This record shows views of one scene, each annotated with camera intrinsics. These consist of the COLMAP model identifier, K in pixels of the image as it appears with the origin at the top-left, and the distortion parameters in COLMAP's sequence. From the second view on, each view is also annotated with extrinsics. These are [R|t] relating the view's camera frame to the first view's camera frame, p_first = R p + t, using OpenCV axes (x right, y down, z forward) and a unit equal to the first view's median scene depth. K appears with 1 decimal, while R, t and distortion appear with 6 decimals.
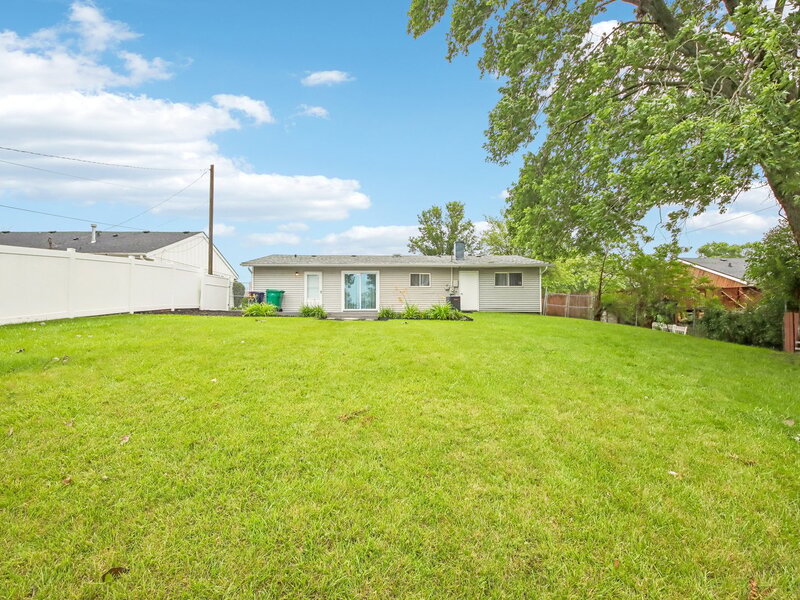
lens RADIAL K [[358.7, 0, 398.2], [0, 358.7, 299.9], [0, 0, 1]] dist [0.003199, -0.006864]
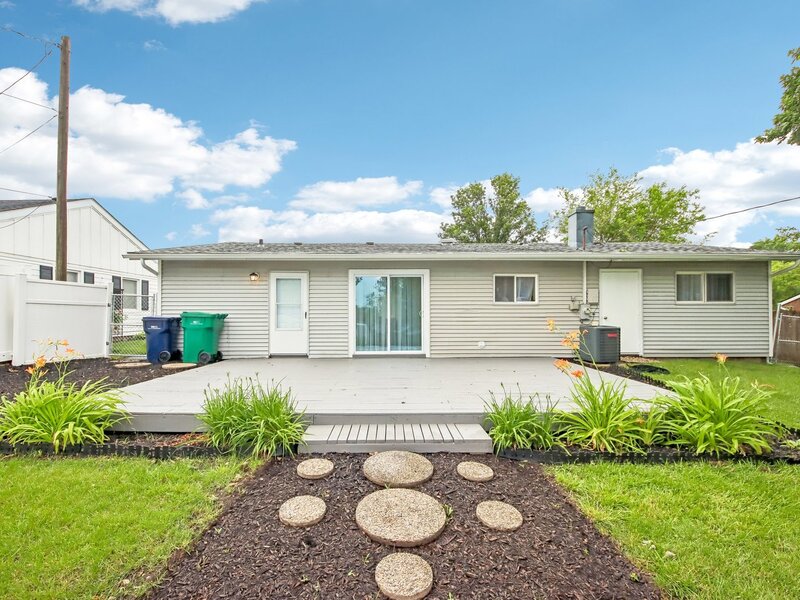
lens RADIAL K [[358.7, 0, 395.9], [0, 358.7, 303.6], [0, 0, 1]] dist [0.003199, -0.006864]
pose [[0.999883, -0.000647, -0.015267, -0.088855], [0.000730, 0.999985, 0.005408, -0.038849], [0.015263, -0.005419, 0.999869, 0.526148]]
